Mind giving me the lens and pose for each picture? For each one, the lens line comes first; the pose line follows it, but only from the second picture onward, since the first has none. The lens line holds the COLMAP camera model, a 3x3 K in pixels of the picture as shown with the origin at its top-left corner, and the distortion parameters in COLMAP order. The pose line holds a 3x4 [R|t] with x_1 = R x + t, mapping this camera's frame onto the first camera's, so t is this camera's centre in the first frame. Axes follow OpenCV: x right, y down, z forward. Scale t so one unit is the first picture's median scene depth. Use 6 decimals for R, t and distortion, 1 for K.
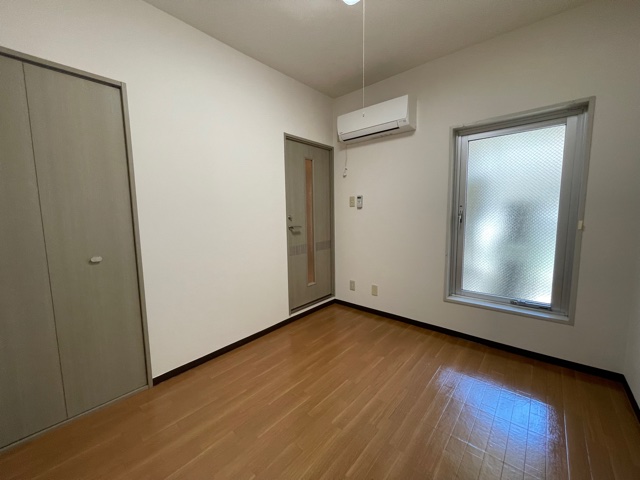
lens RADIAL K [[262.2, 0, 320.0], [0, 262.2, 240.0], [0, 0, 1]] dist [-0.001453, -0.000012]
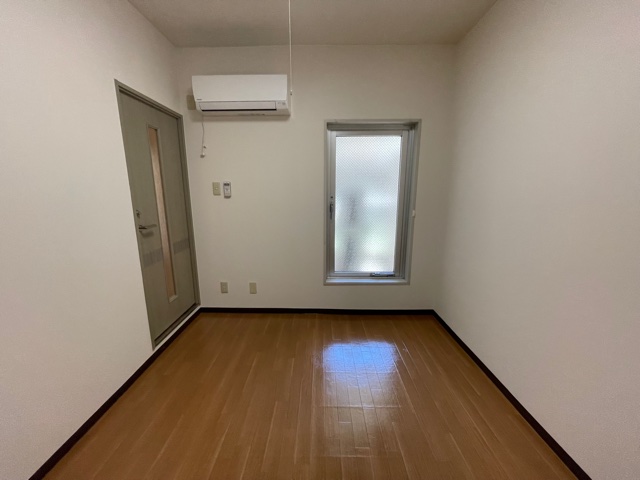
lens RADIAL K [[262.2, 0, 320.0], [0, 262.2, 240.0], [0, 0, 1]] dist [-0.001453, -0.000012]
pose [[0.762314, -0.109291, 0.637913, -0.190525], [0.056759, 0.993131, 0.102322, -0.058057], [-0.644714, -0.041794, 0.763281, 0.170139]]
